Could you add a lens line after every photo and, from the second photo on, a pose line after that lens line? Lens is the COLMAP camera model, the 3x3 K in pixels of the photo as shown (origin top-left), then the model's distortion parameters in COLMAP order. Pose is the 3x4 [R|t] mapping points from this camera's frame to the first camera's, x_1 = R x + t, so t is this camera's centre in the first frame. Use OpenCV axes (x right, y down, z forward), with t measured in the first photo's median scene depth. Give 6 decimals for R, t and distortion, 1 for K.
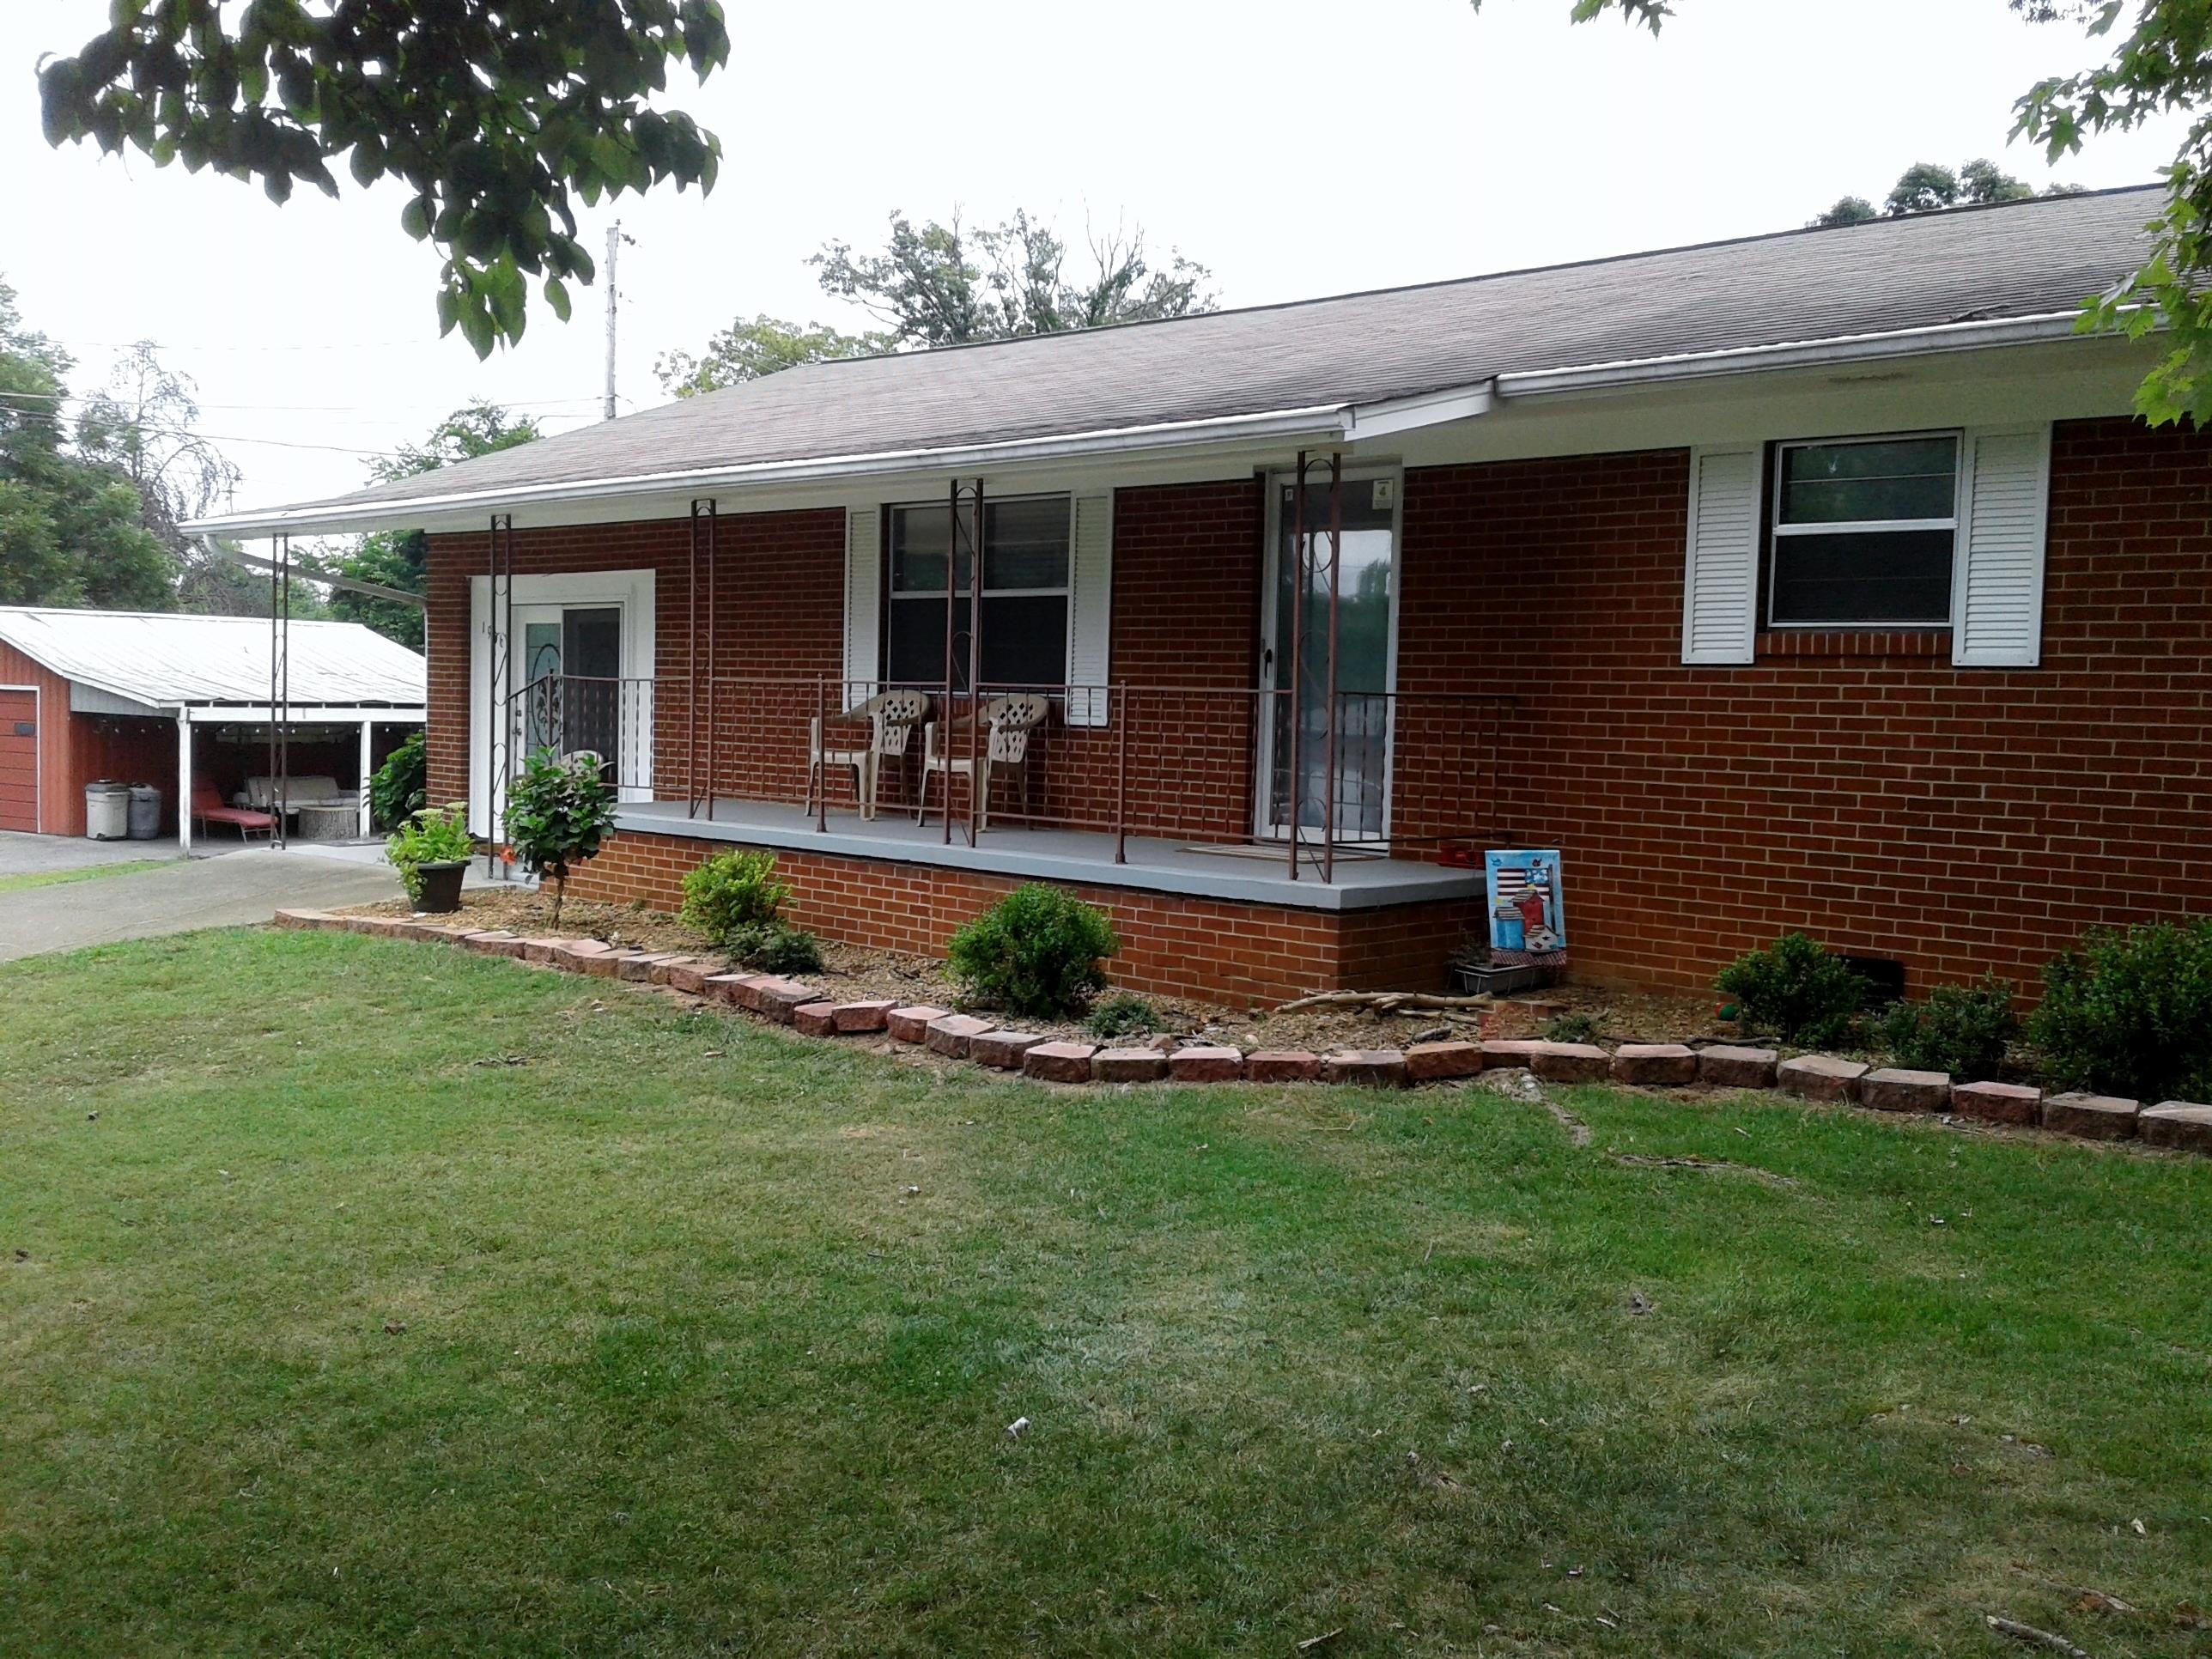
lens RADIAL K [[2015.3, 0, 1106.0], [0, 2015.3, 829.5], [0, 0, 1]] dist [0.128765, -0.238512]
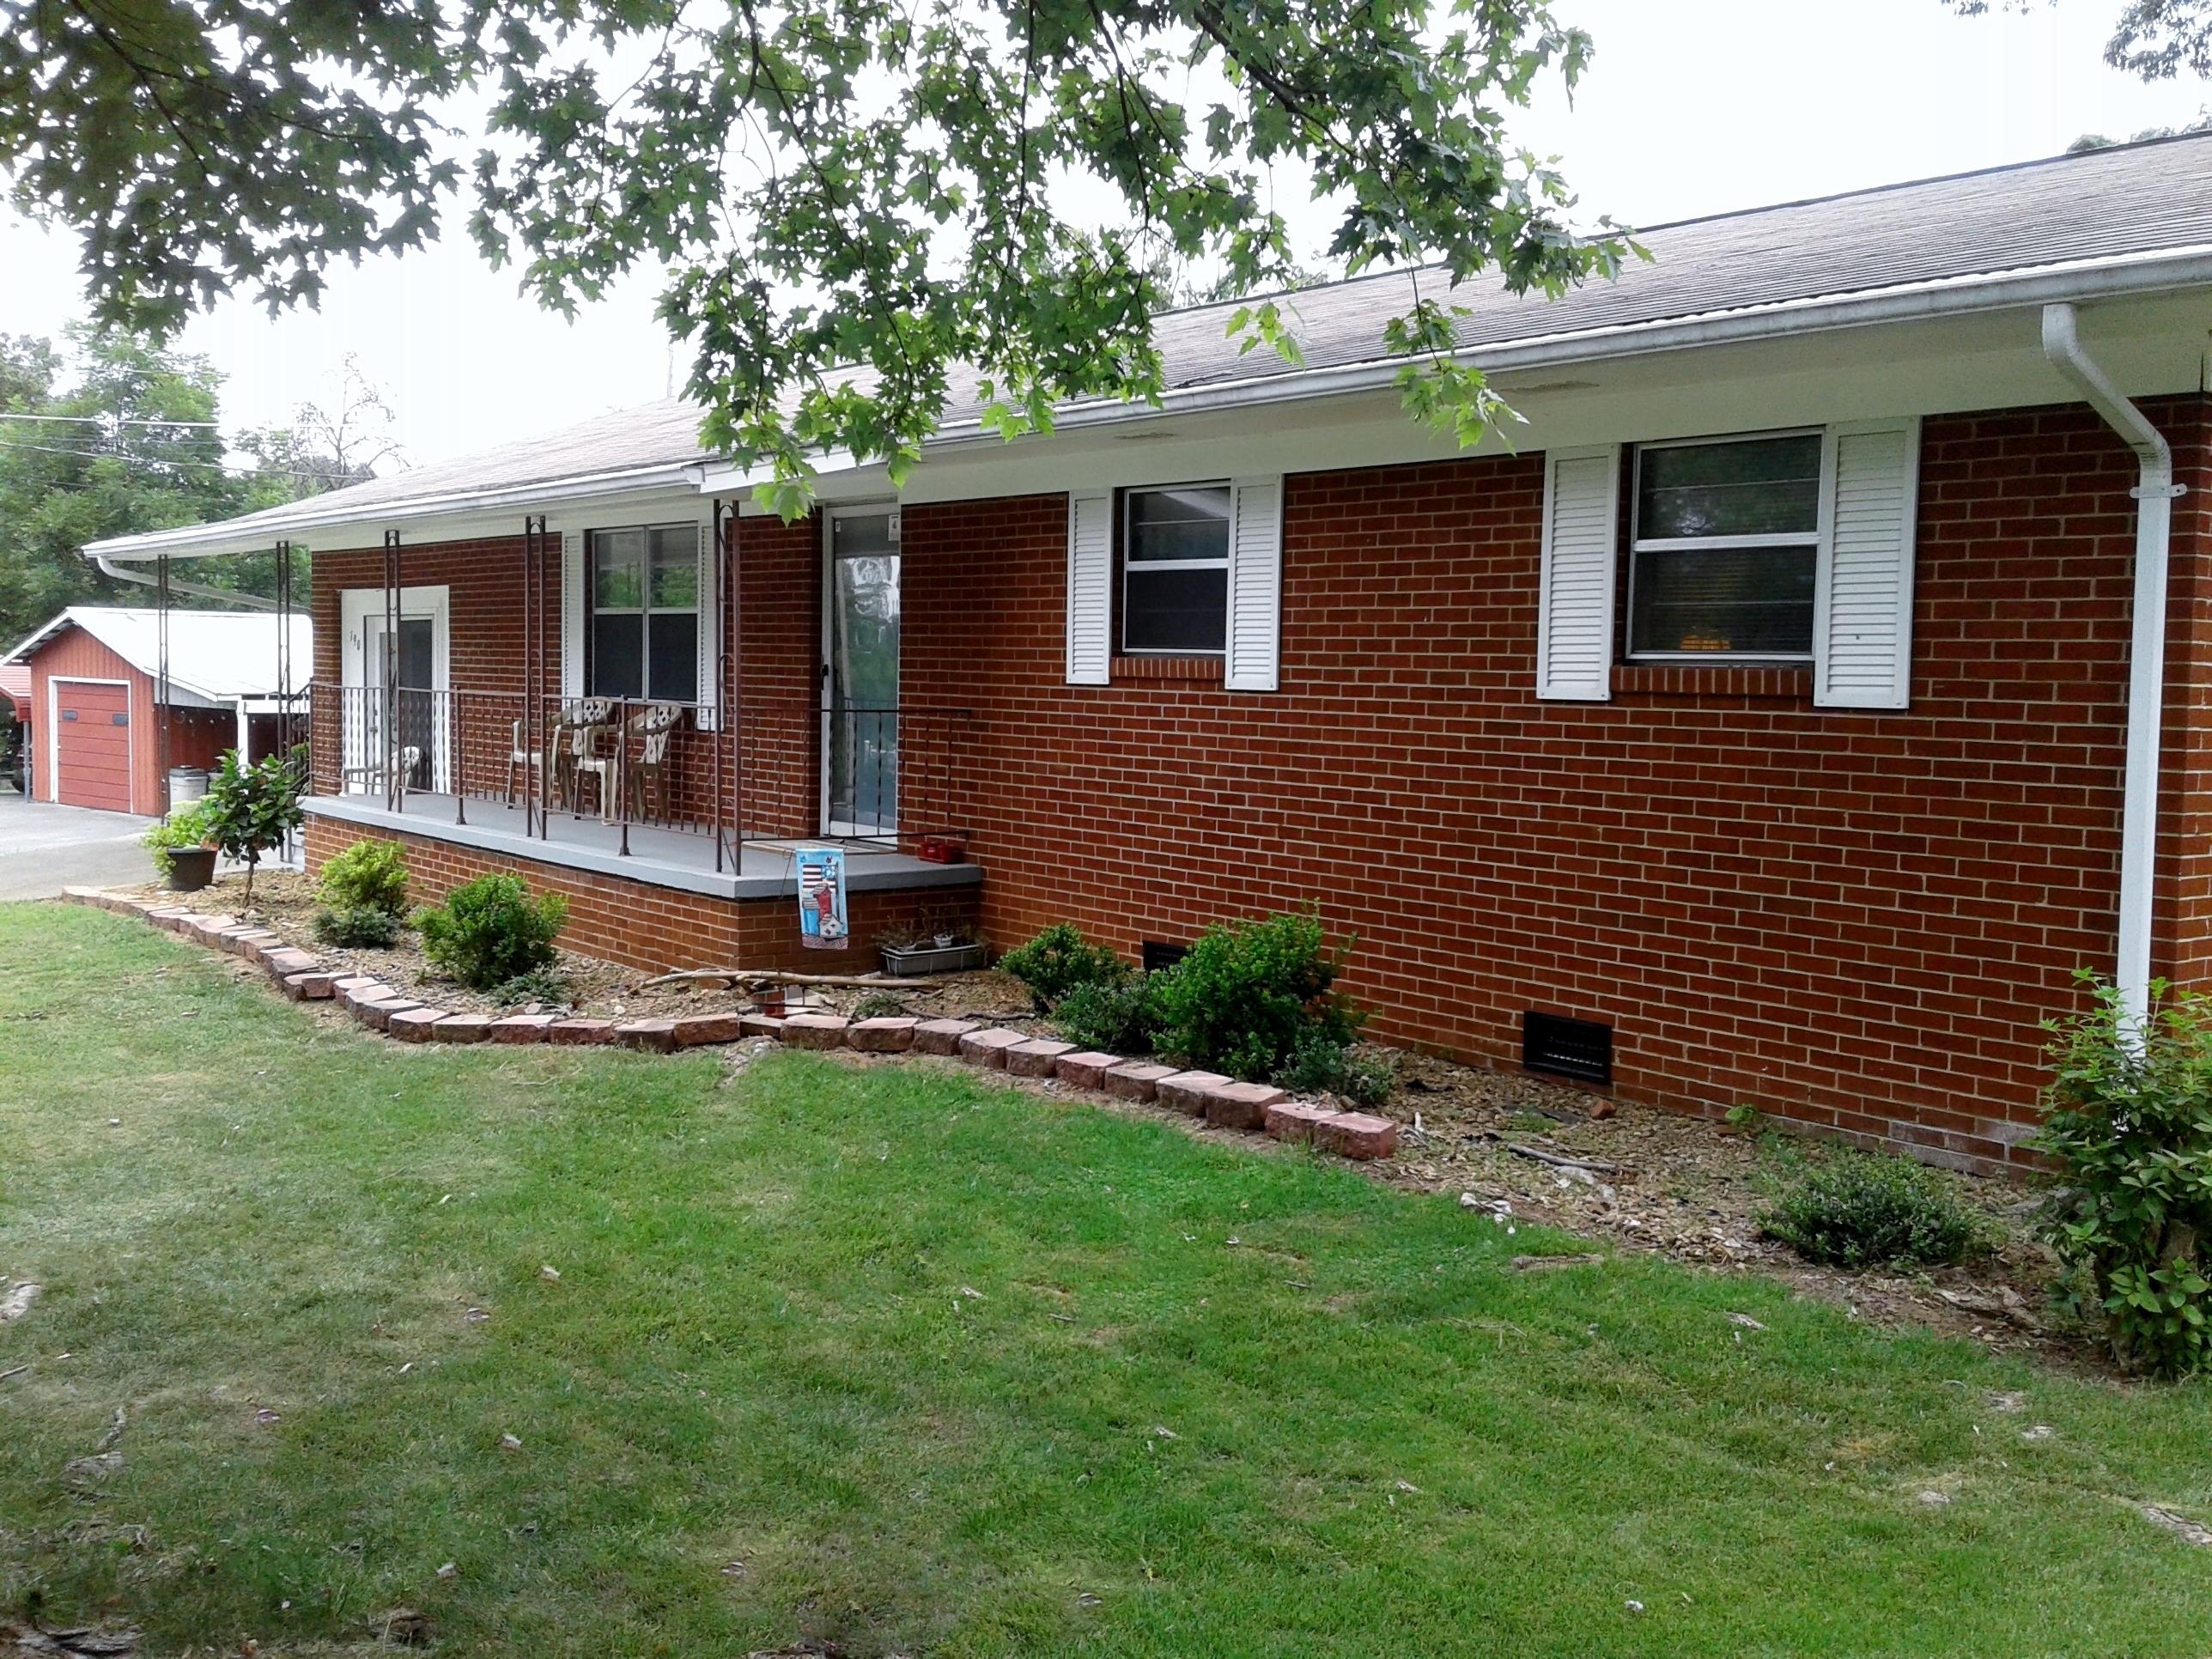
lens RADIAL K [[2030.0, 0, 1232.8], [0, 2030.0, 856.9], [0, 0, 1]] dist [0.088900, -0.183565]
pose [[0.992619, 0.007548, -0.121043, 0.503949], [-0.004283, 0.999620, 0.027213, -0.015828], [0.121203, -0.026493, 0.992274, -0.112665]]
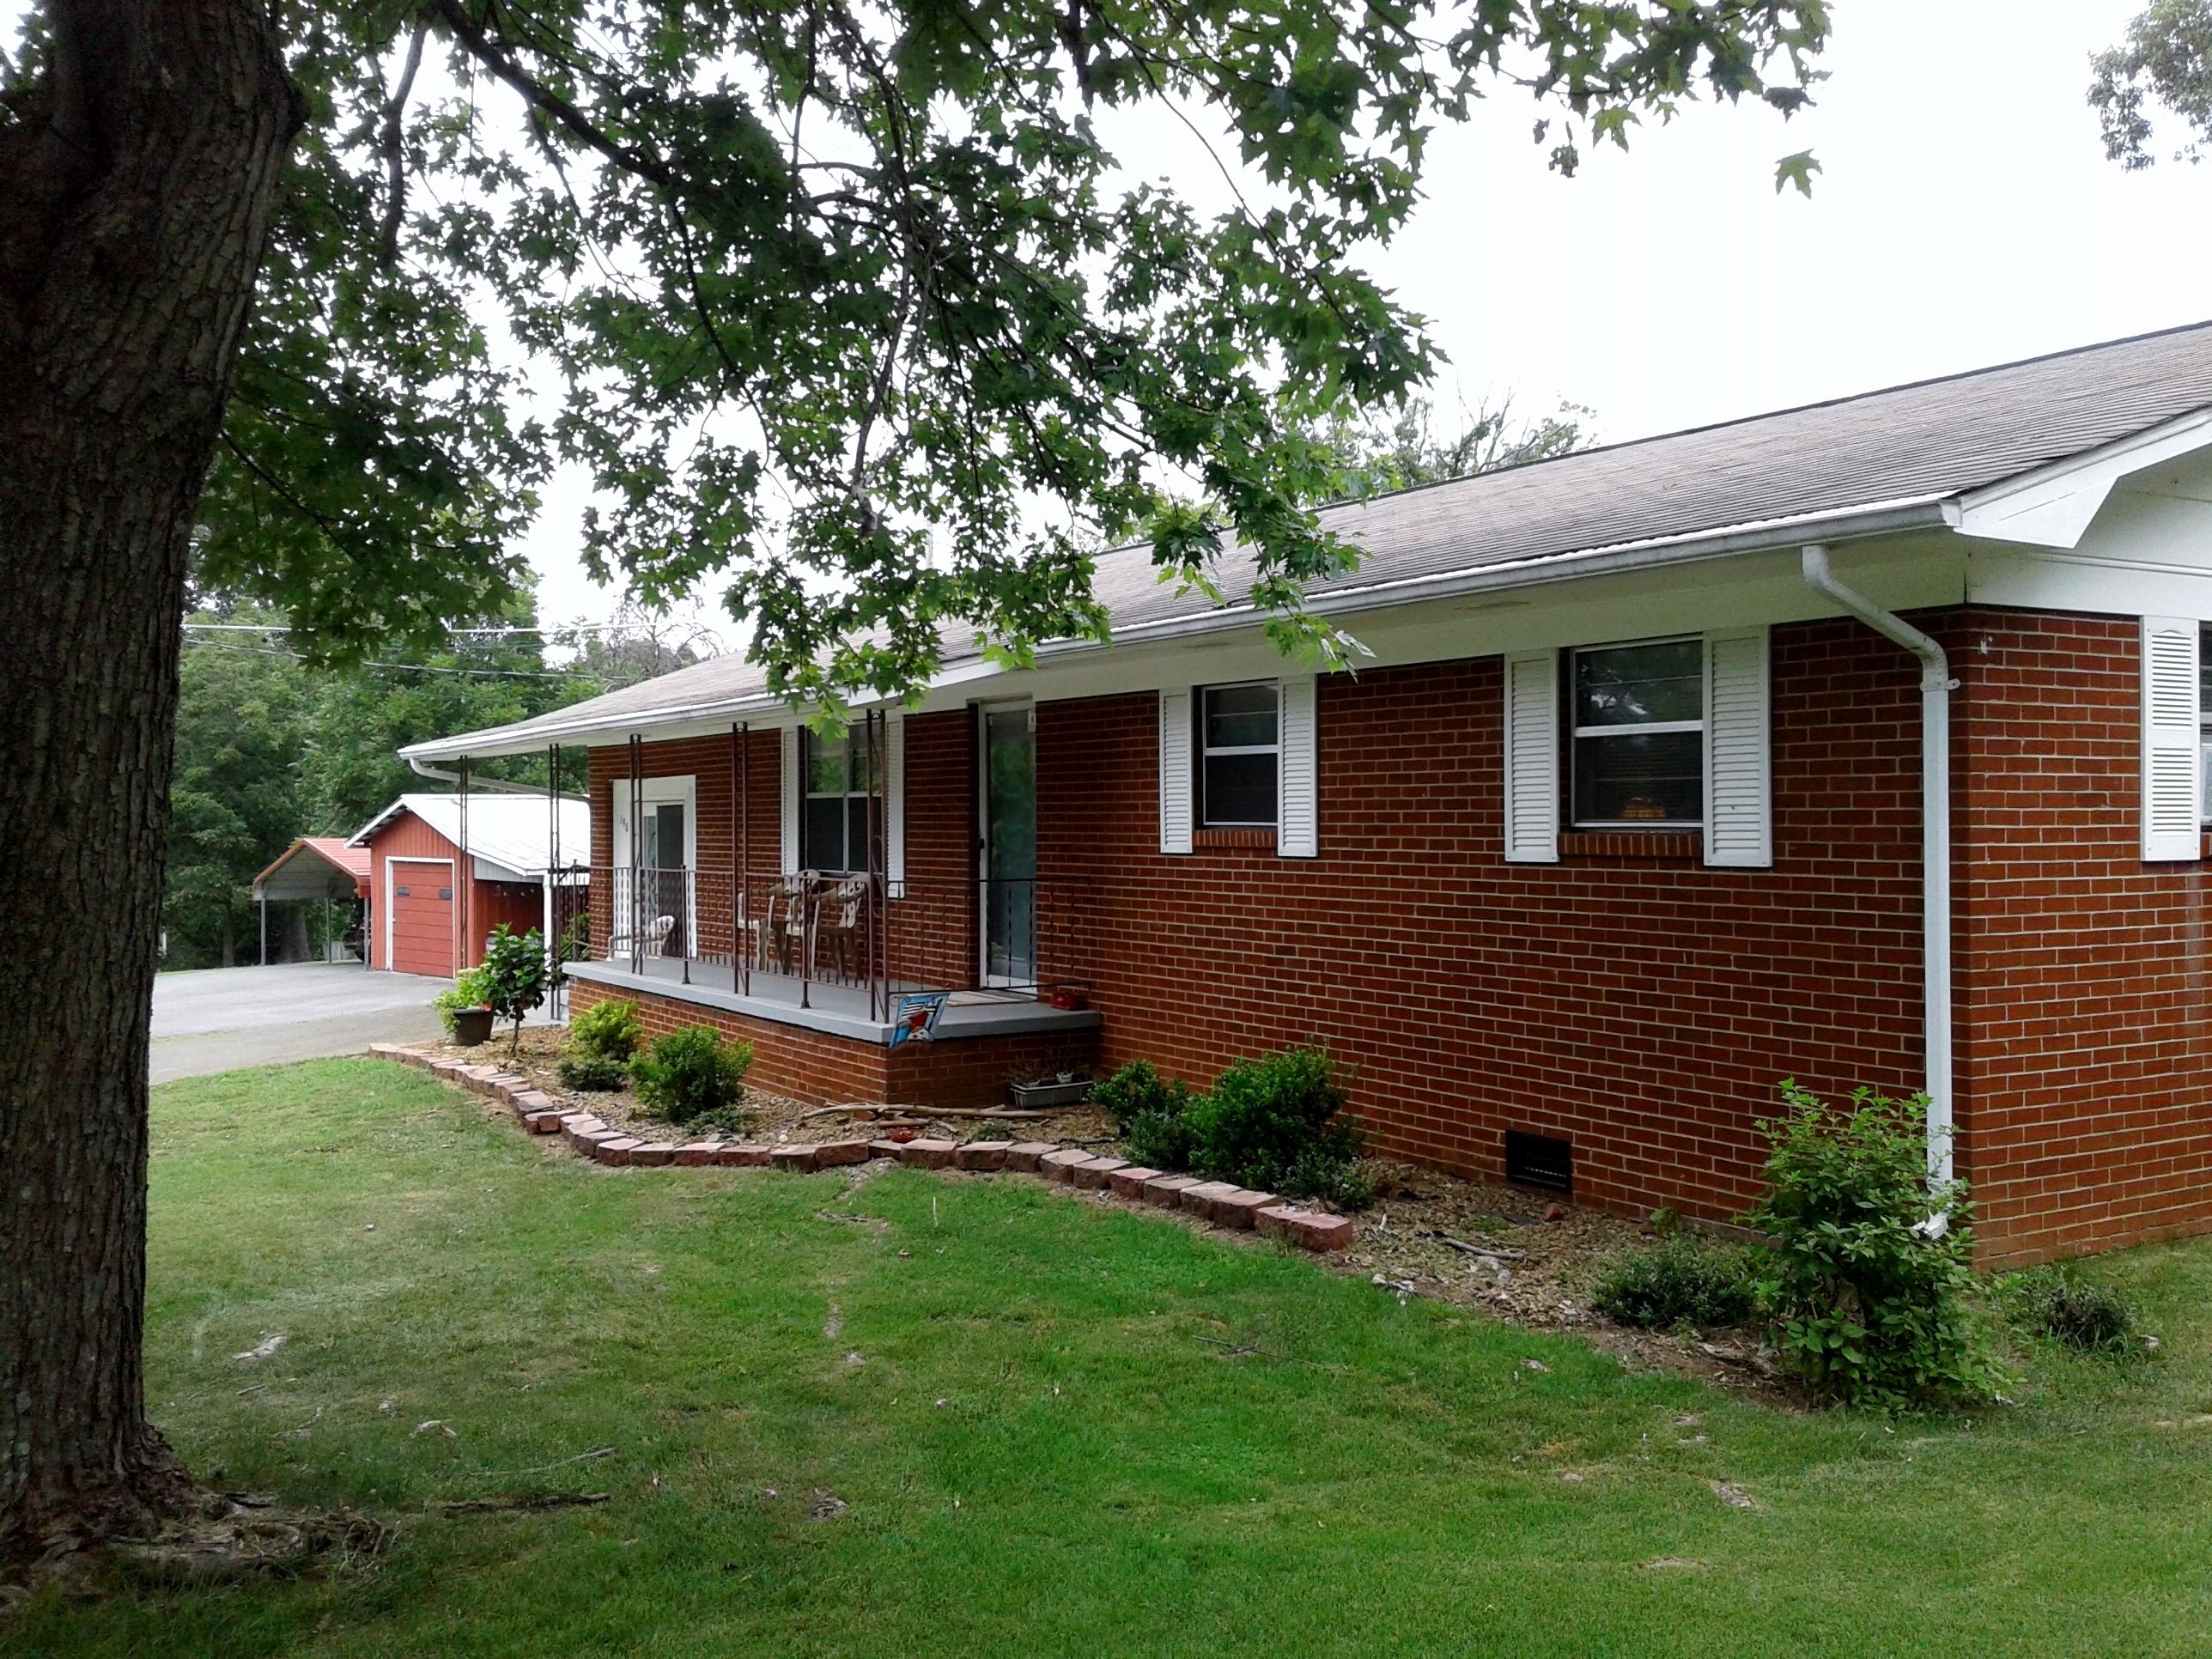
lens RADIAL K [[2096.6, 0, 1263.9], [0, 2096.6, 827.8], [0, 0, 1]] dist [0.116945, -0.288210]
pose [[0.964700, -0.029521, -0.261693, 0.691046], [0.015106, 0.998264, -0.056926, -0.018948], [0.262919, 0.050963, 0.963471, -0.285892]]
